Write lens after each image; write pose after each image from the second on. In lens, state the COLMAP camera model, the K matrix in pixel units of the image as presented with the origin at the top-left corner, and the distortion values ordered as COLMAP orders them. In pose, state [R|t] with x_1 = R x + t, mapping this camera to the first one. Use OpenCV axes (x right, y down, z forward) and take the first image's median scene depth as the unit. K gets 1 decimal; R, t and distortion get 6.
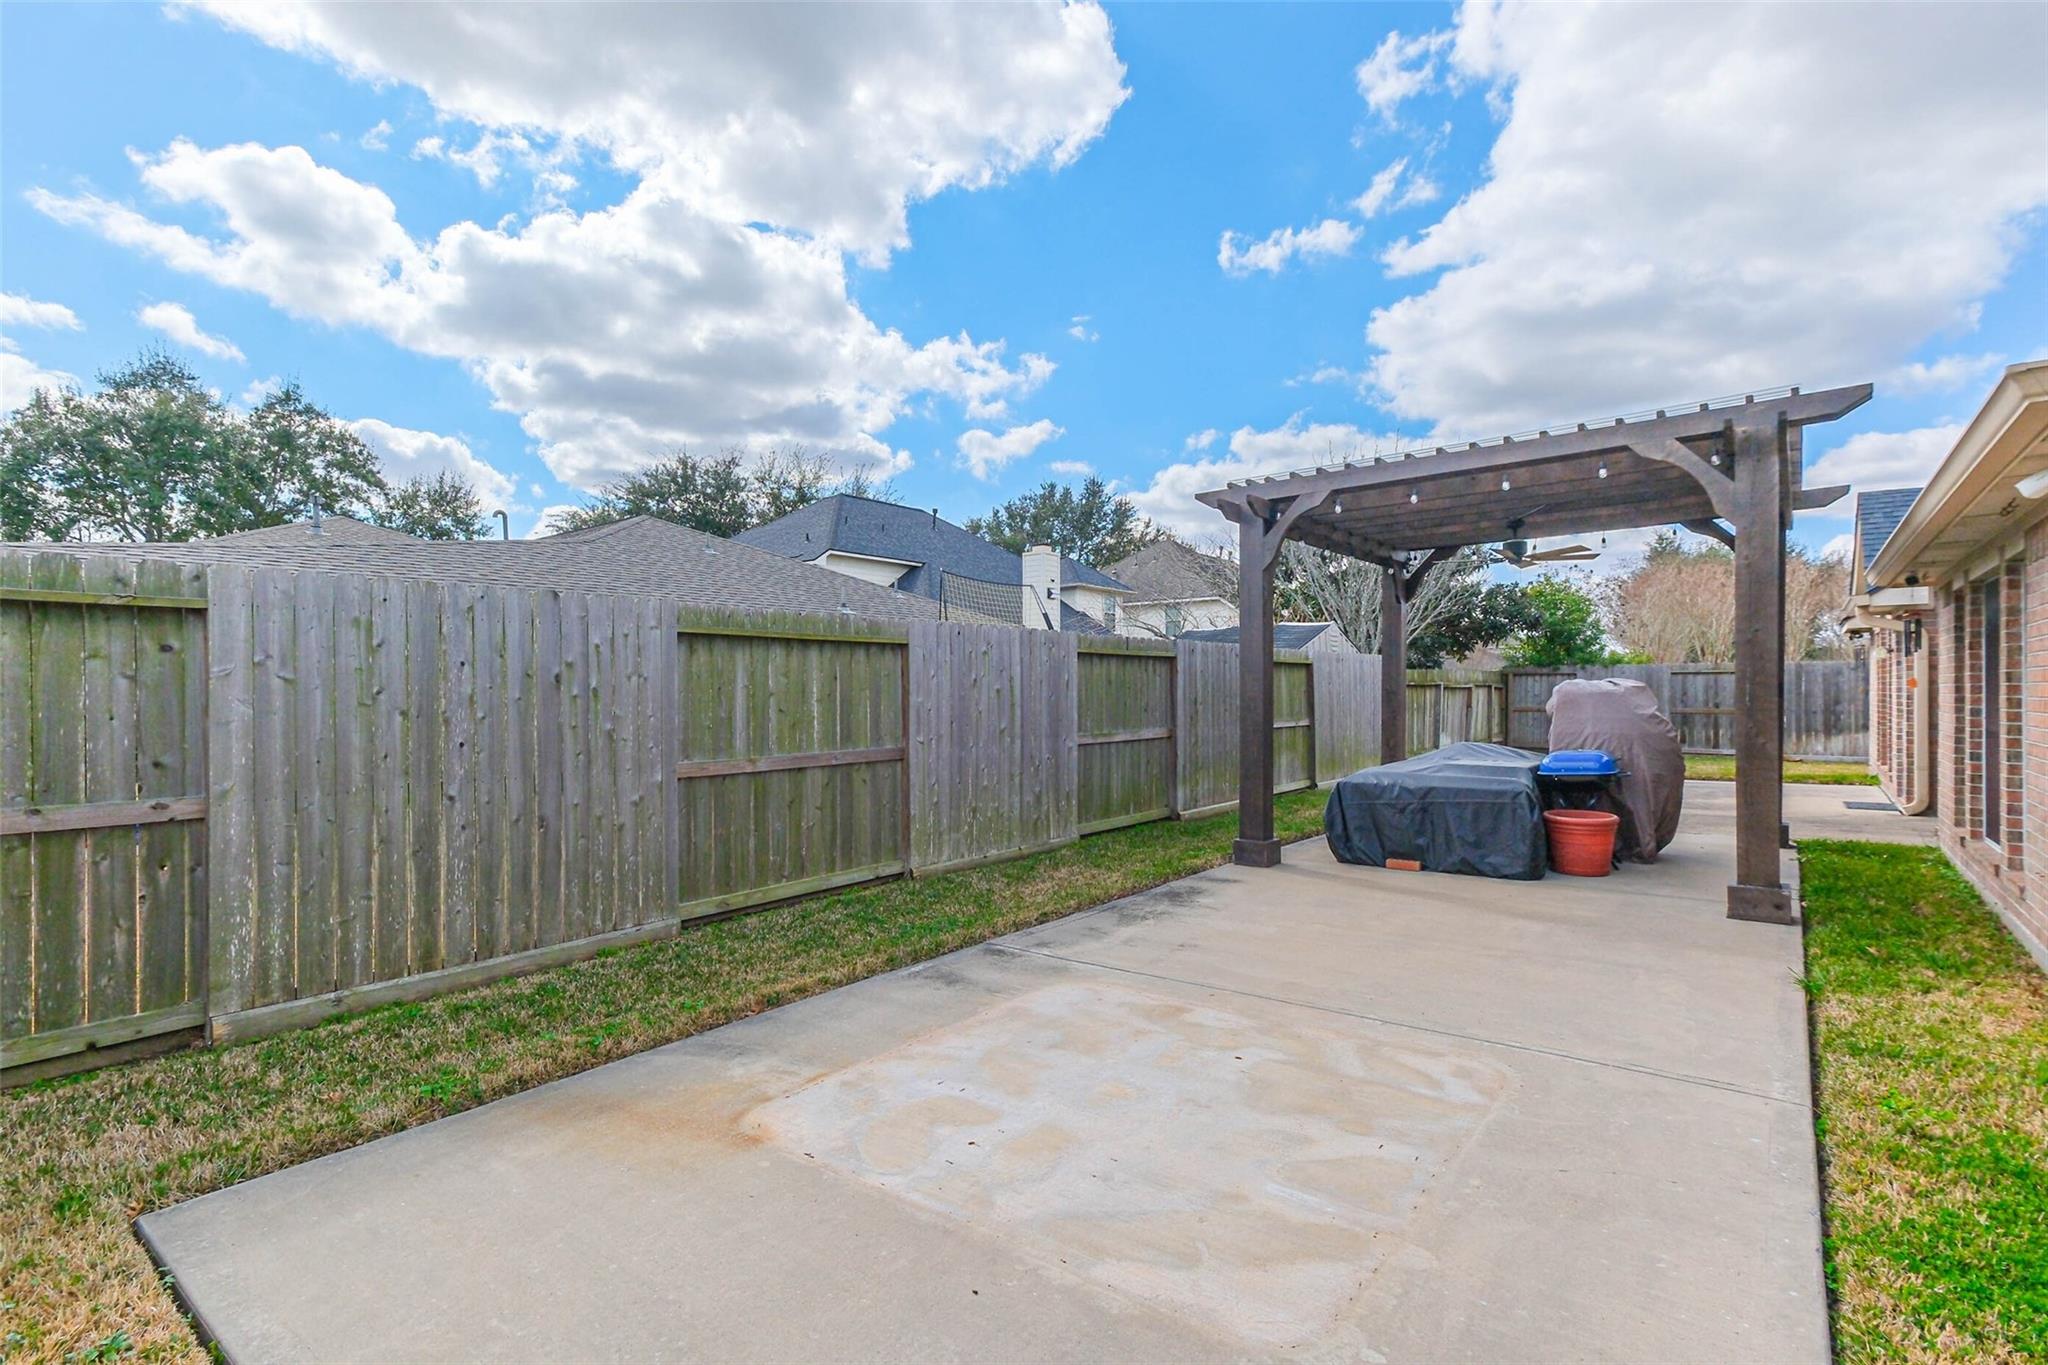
lens RADIAL K [[981.5, 0, 1019.7], [0, 981.5, 708.8], [0, 0, 1]] dist [0.043223, -0.016448]
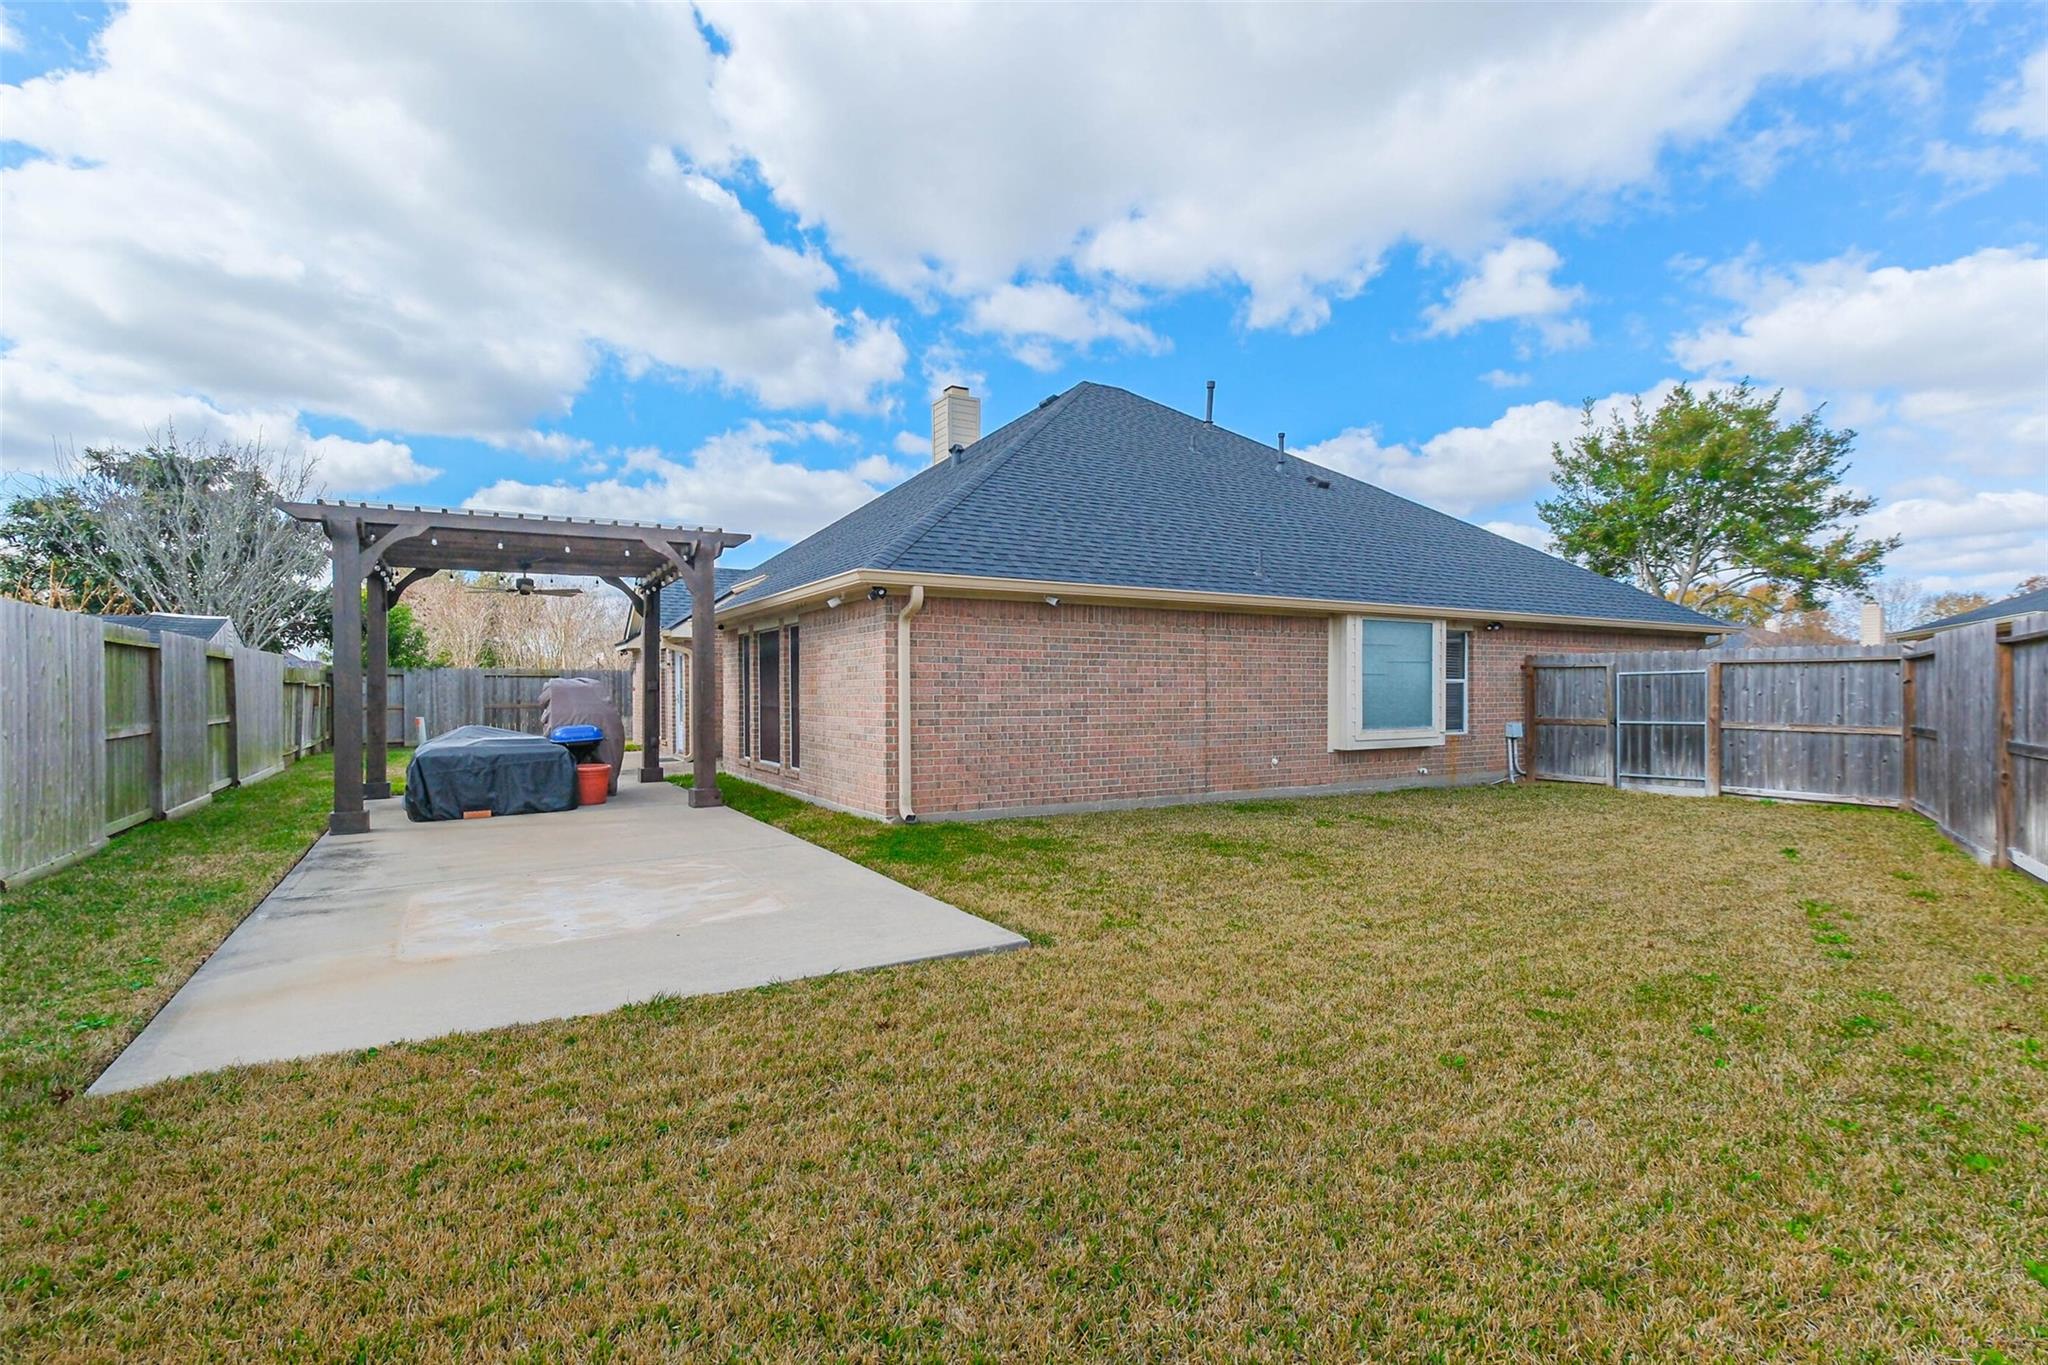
lens RADIAL K [[981.5, 0, 1019.7], [0, 981.5, 708.8], [0, 0, 1]] dist [0.043223, -0.016448]
pose [[0.376091, -0.015637, 0.926451, -0.538519], [0.020234, 0.999758, 0.008661, 0.017420], [-0.926362, 0.015488, 0.376316, -0.169722]]
